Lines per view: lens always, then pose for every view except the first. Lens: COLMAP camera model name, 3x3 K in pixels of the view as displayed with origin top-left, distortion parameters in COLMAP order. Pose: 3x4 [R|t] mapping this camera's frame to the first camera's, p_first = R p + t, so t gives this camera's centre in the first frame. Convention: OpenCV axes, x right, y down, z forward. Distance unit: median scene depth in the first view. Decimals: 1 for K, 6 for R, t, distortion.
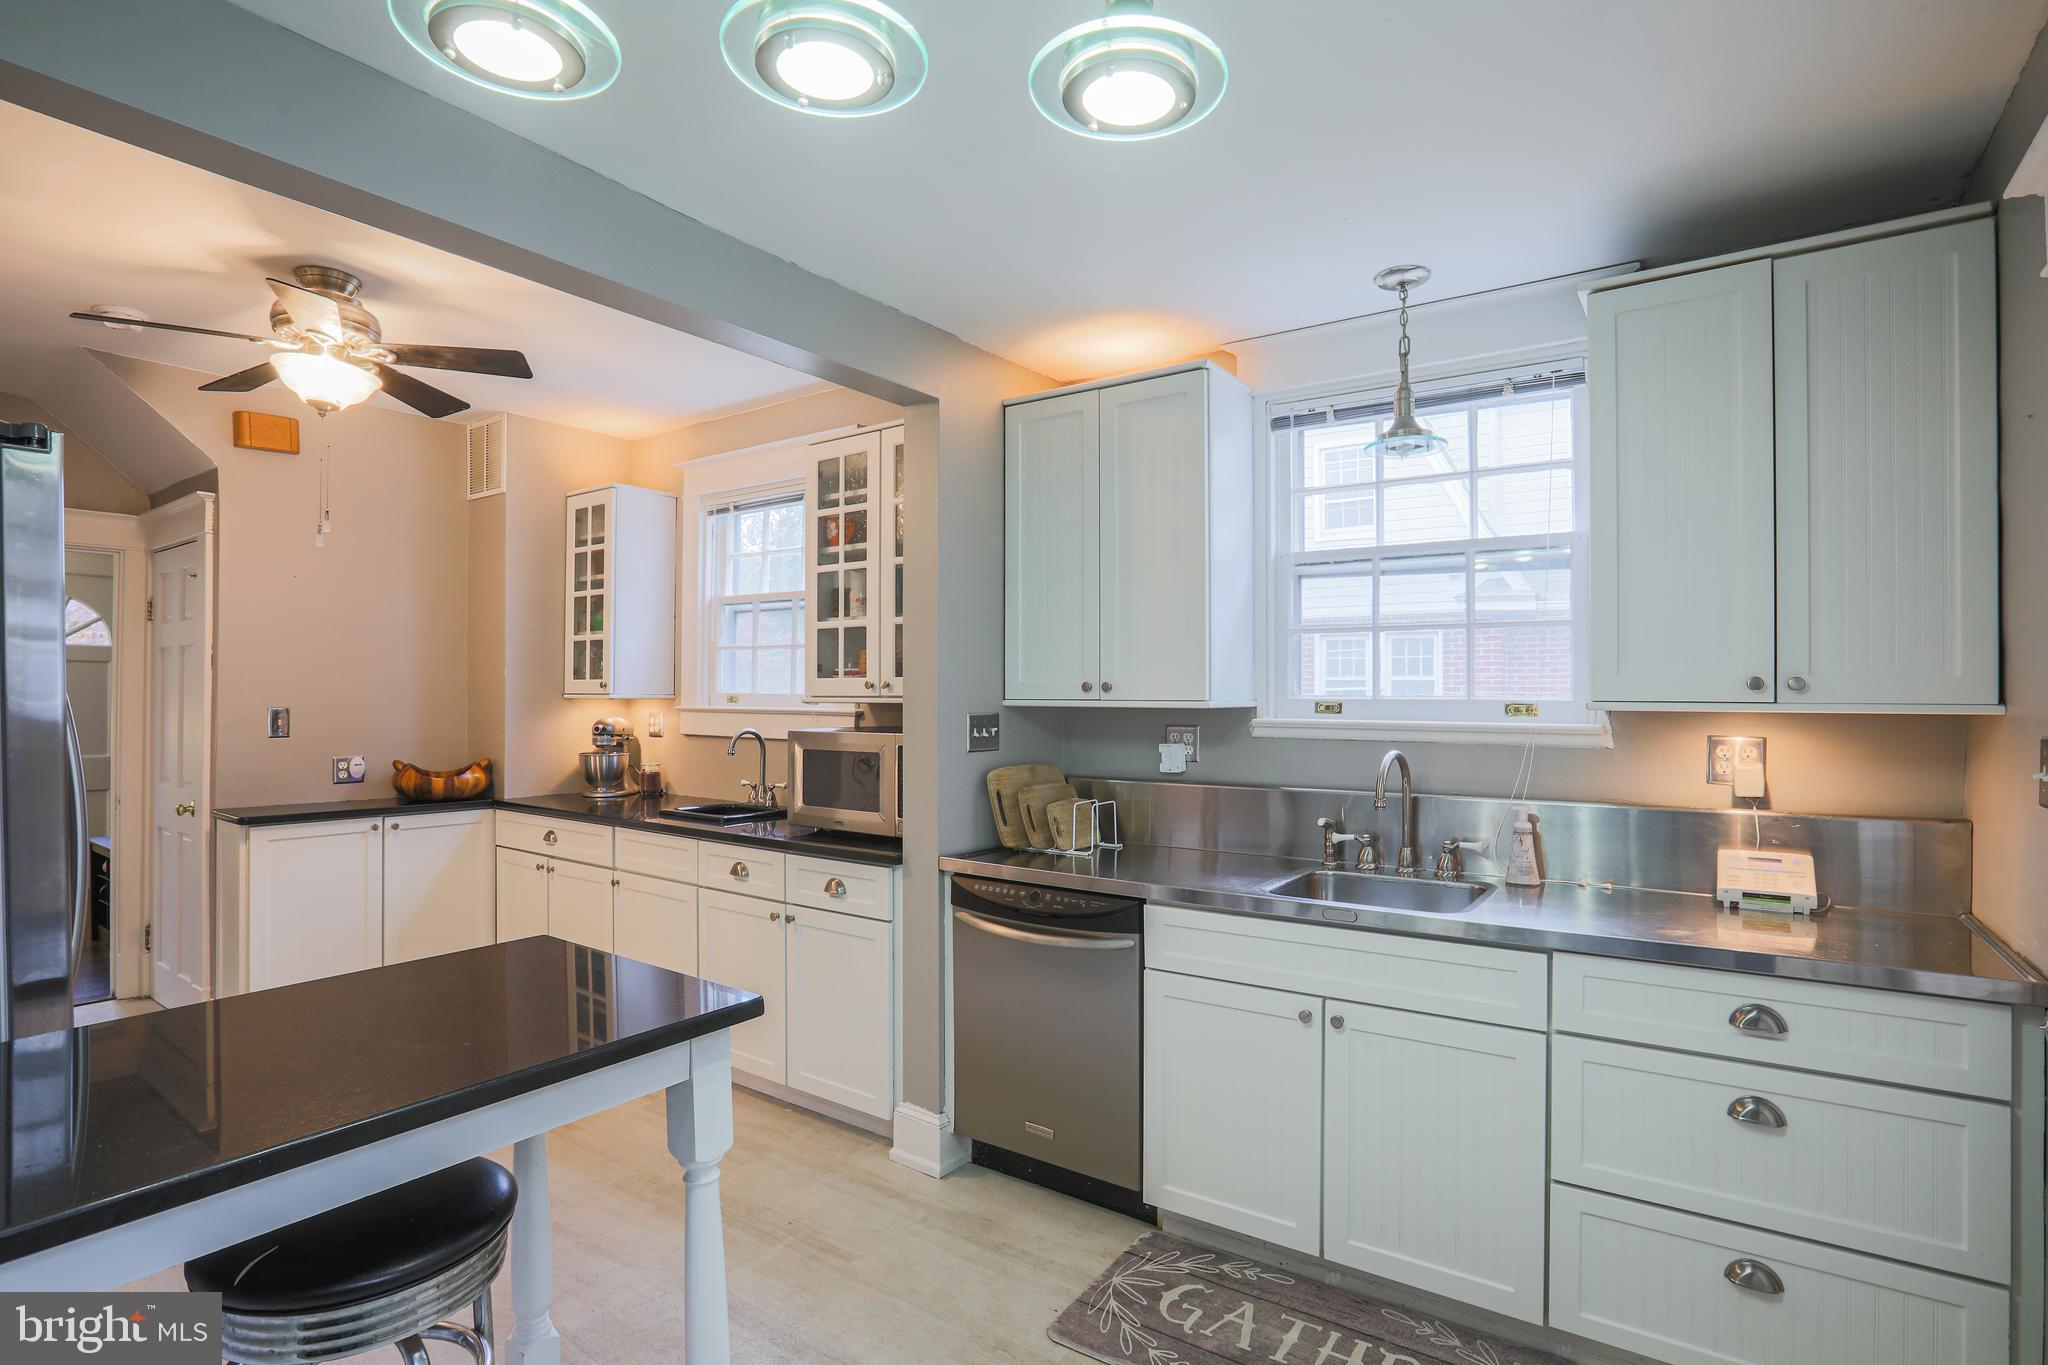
lens RADIAL K [[989.4, 0, 1035.8], [0, 989.4, 691.8], [0, 0, 1]] dist [-0.065933, 0.035858]
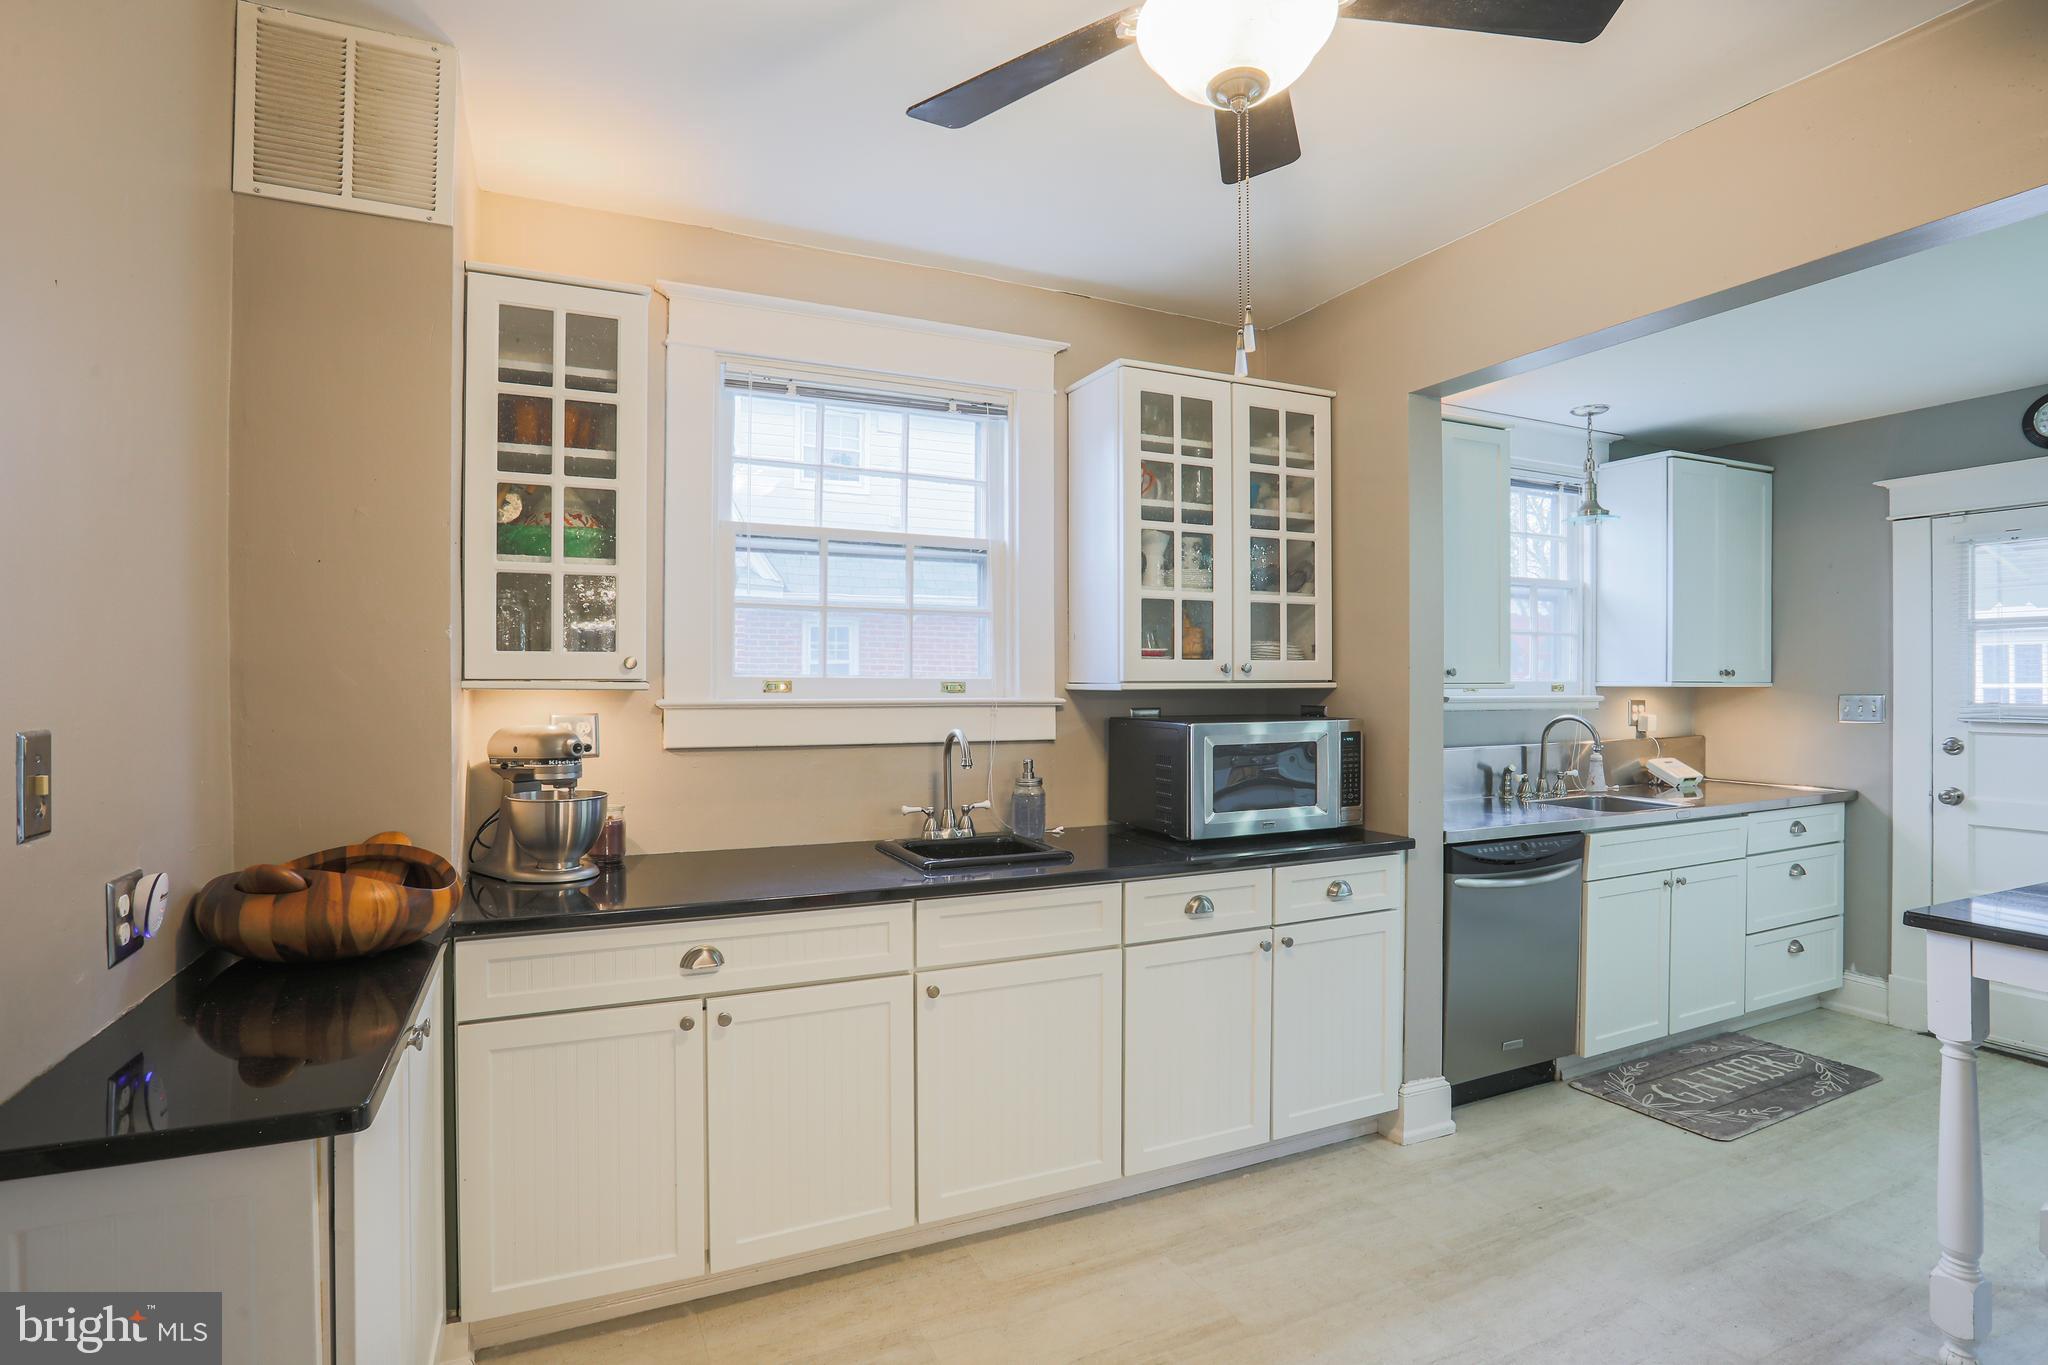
lens RADIAL K [[998.9, 0, 1024.0], [0, 998.9, 682.5], [0, 0, 1]] dist [-0.059268, 0.026824]
pose [[0.509506, -0.006979, 0.860439, -1.205983], [-0.001996, 0.999955, 0.009292, -0.002863], [-0.860465, -0.006452, 0.509469, 0.825673]]
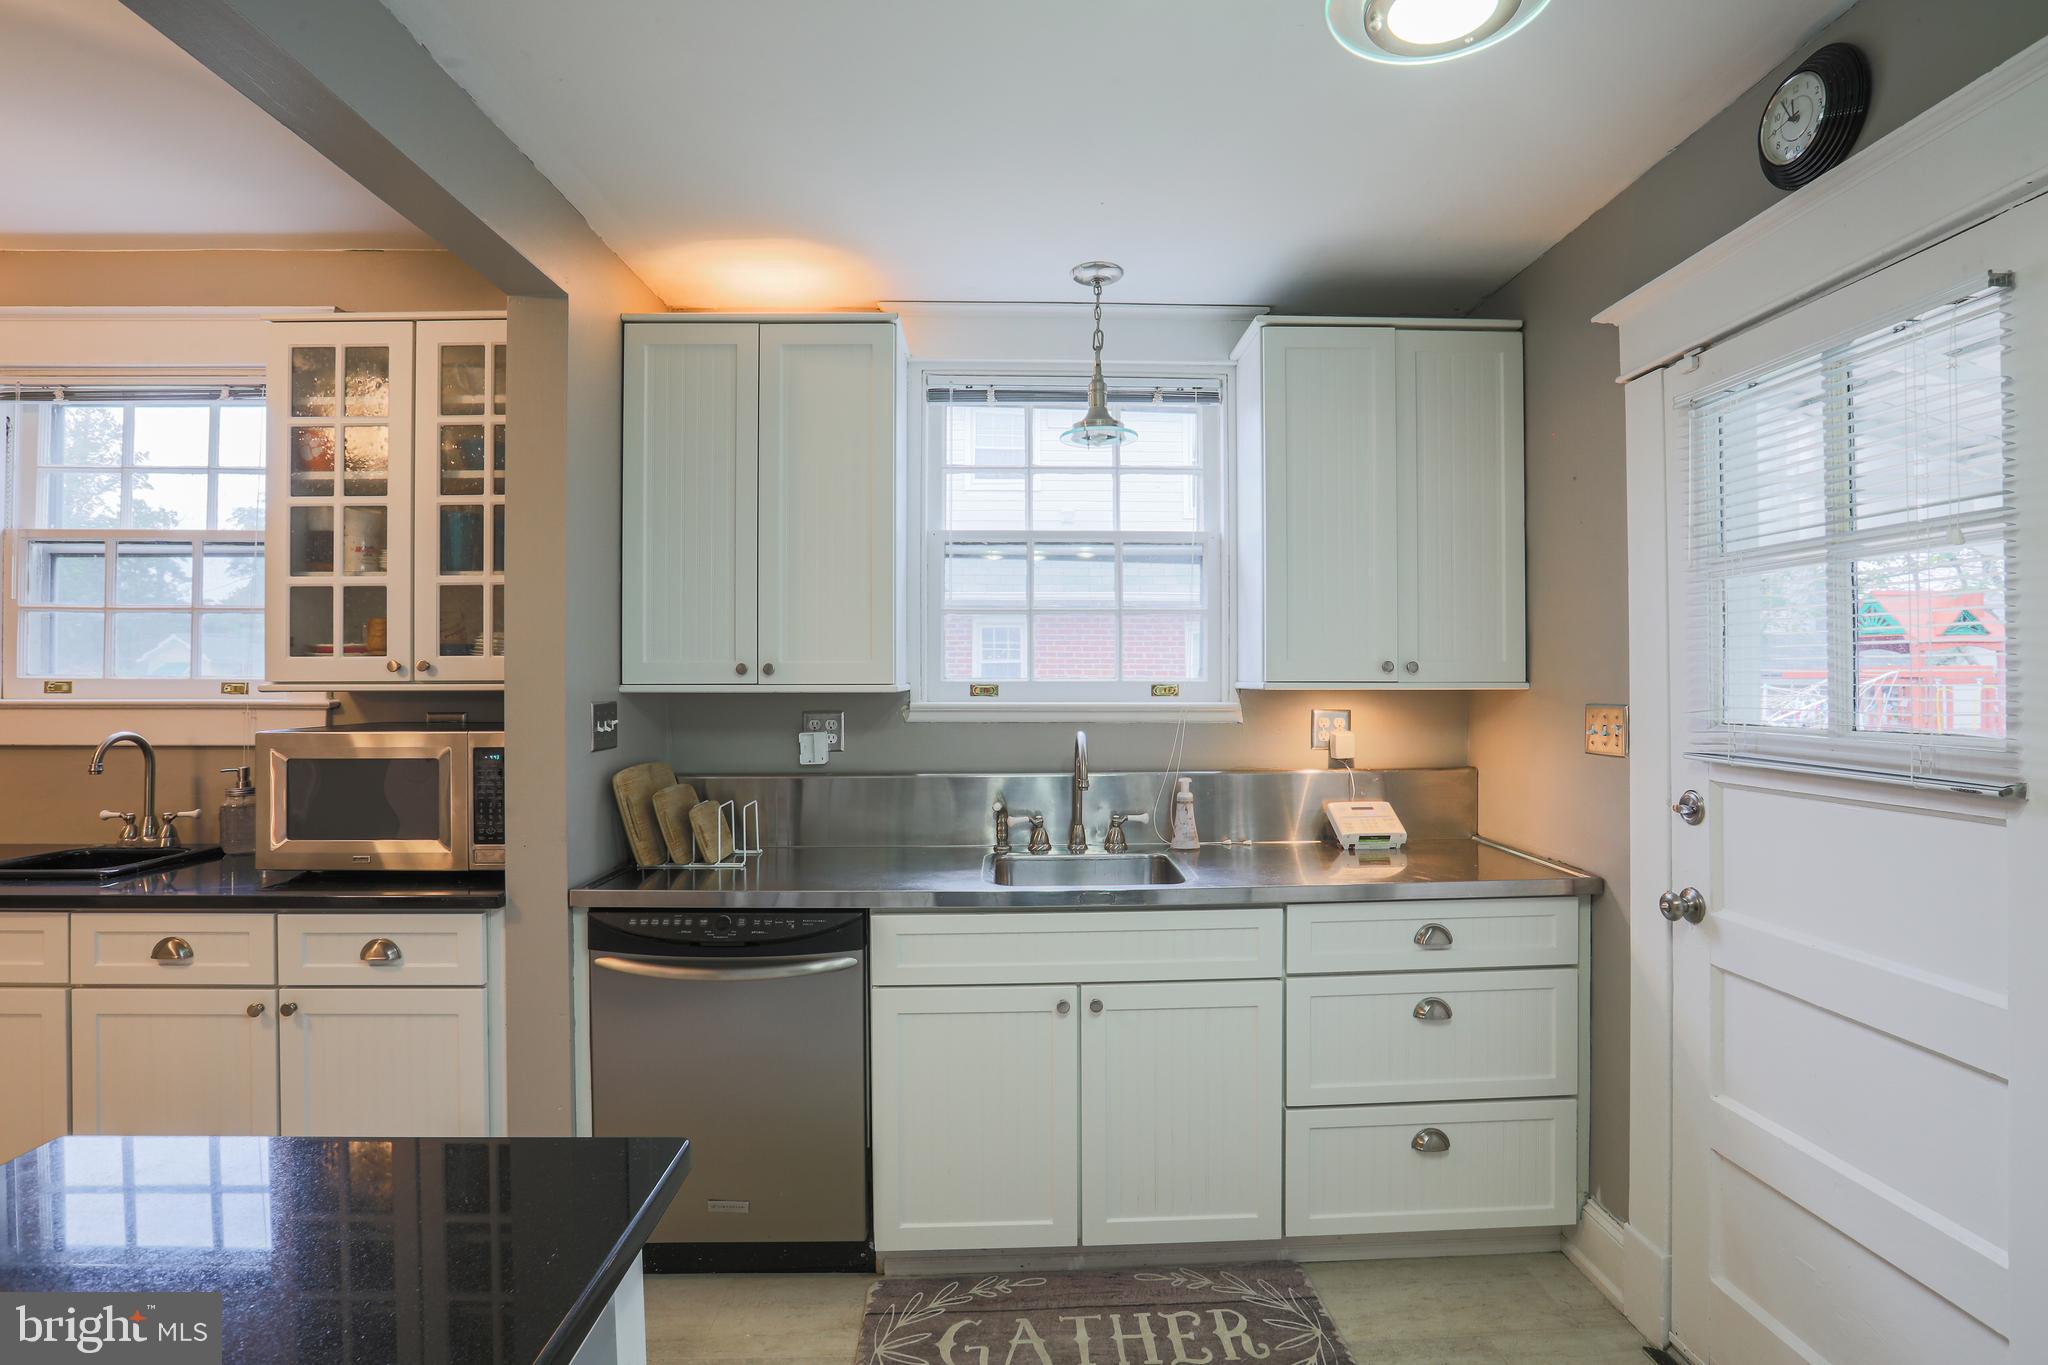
lens RADIAL K [[981.3, 0, 1032.9], [0, 981.3, 673.9], [0, 0, 1]] dist [-0.058625, 0.025327]
pose [[0.806976, -0.001993, 0.590580, -0.243592], [0.002789, 0.999996, -0.000437, 0.000123], [-0.590577, 0.001999, 0.806979, 0.174172]]
